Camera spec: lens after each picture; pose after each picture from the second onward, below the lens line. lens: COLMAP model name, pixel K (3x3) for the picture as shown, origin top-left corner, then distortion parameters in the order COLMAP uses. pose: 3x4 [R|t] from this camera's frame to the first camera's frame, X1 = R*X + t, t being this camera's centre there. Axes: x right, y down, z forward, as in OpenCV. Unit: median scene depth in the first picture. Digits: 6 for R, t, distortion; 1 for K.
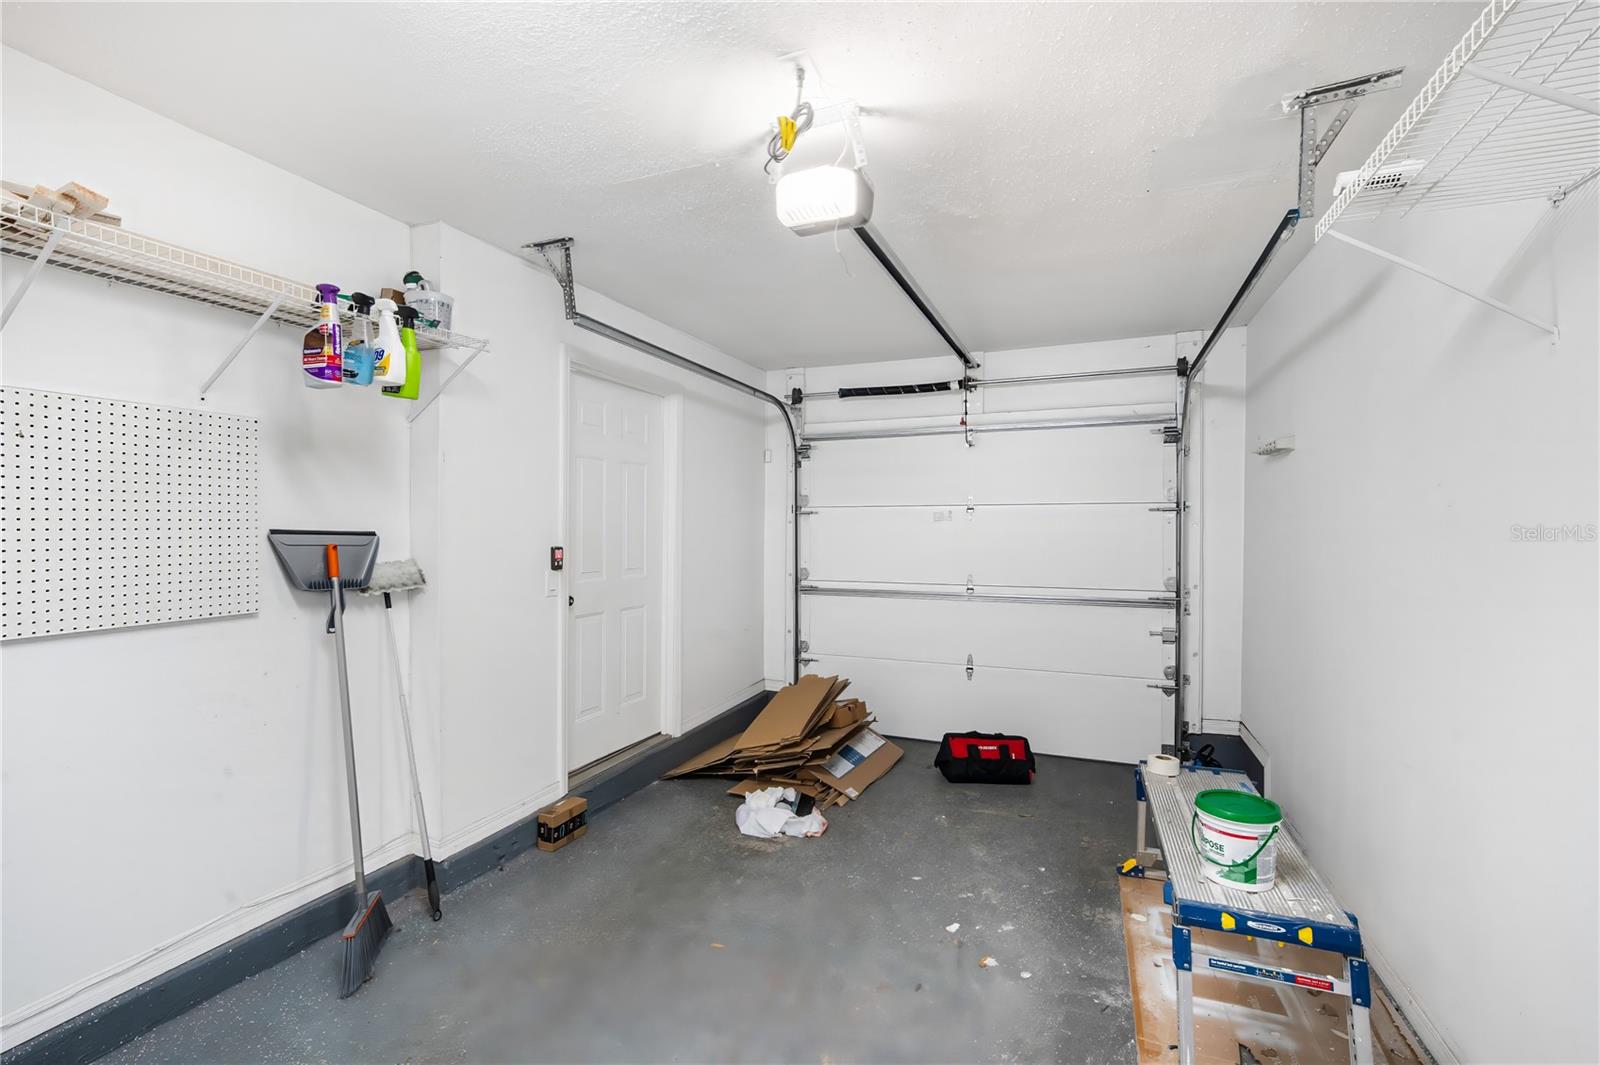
lens RADIAL K [[707.5, 0, 790.2], [0, 707.5, 531.8], [0, 0, 1]] dist [0.001328, 0.000157]
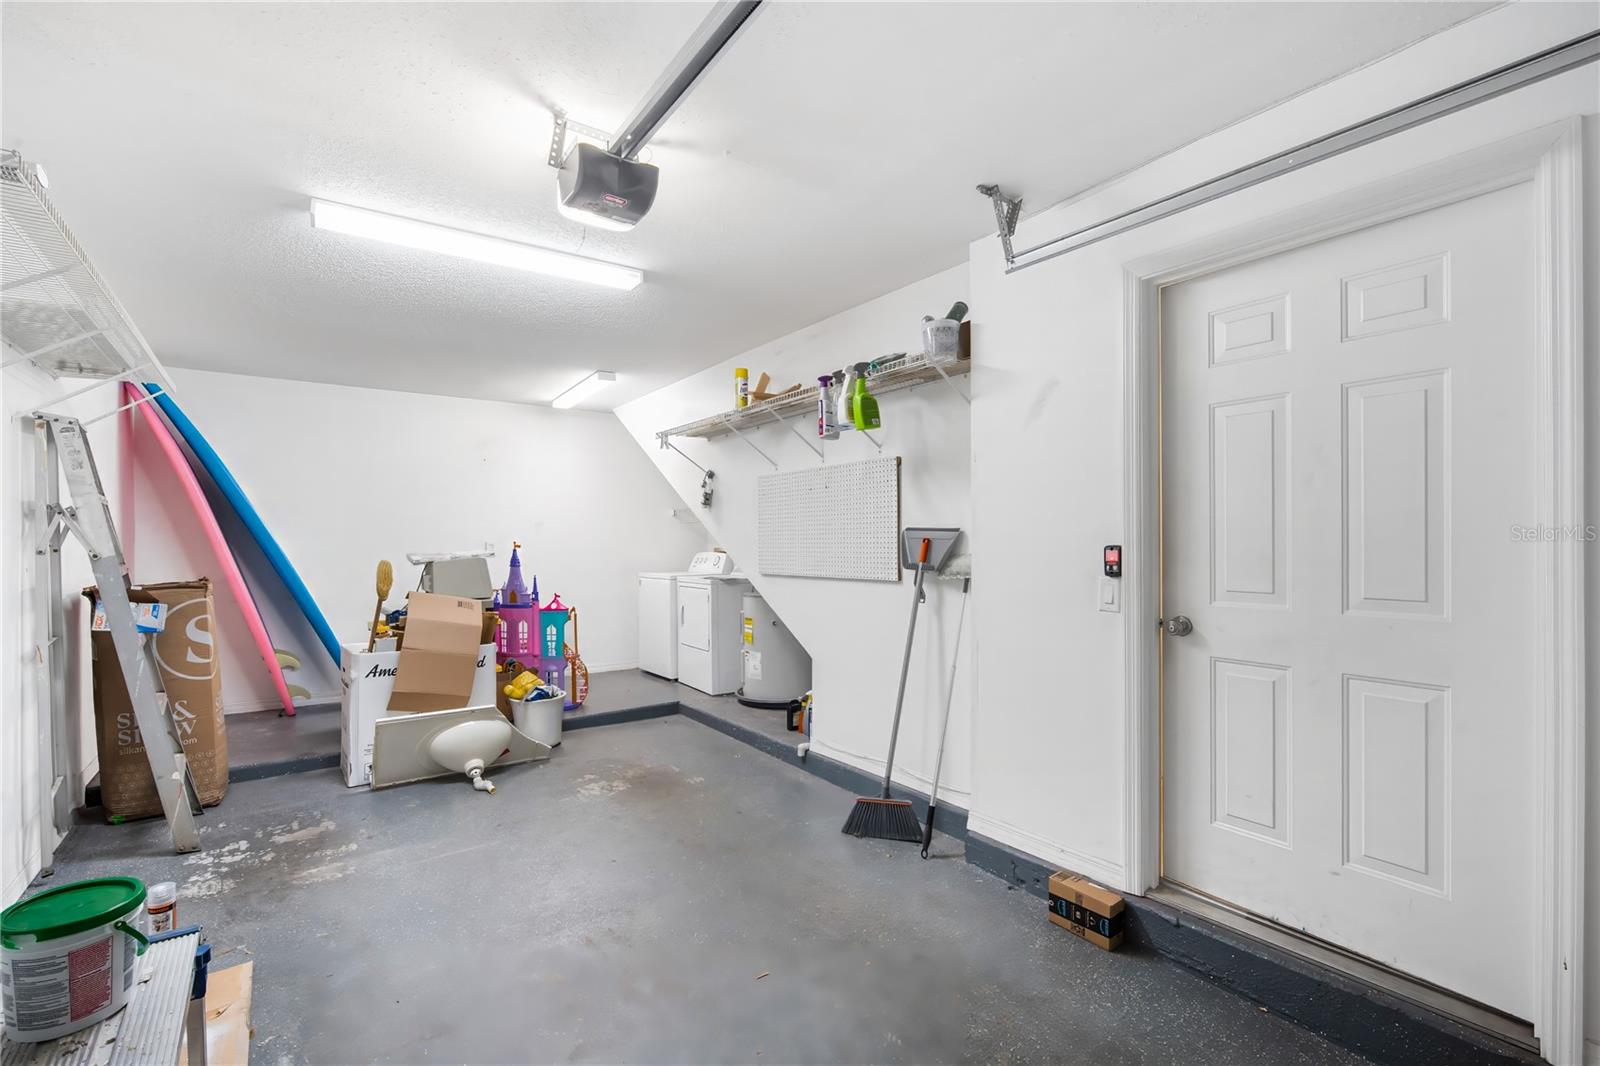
lens RADIAL K [[707.5, 0, 784.9], [0, 707.5, 540.6], [0, 0, 1]] dist [0.001328, 0.000157]
pose [[-0.525840, 0.001989, -0.850581, 0.510293], [-0.001197, 0.999995, 0.003079, 0.014995], [0.850583, 0.002637, -0.525835, 1.163037]]
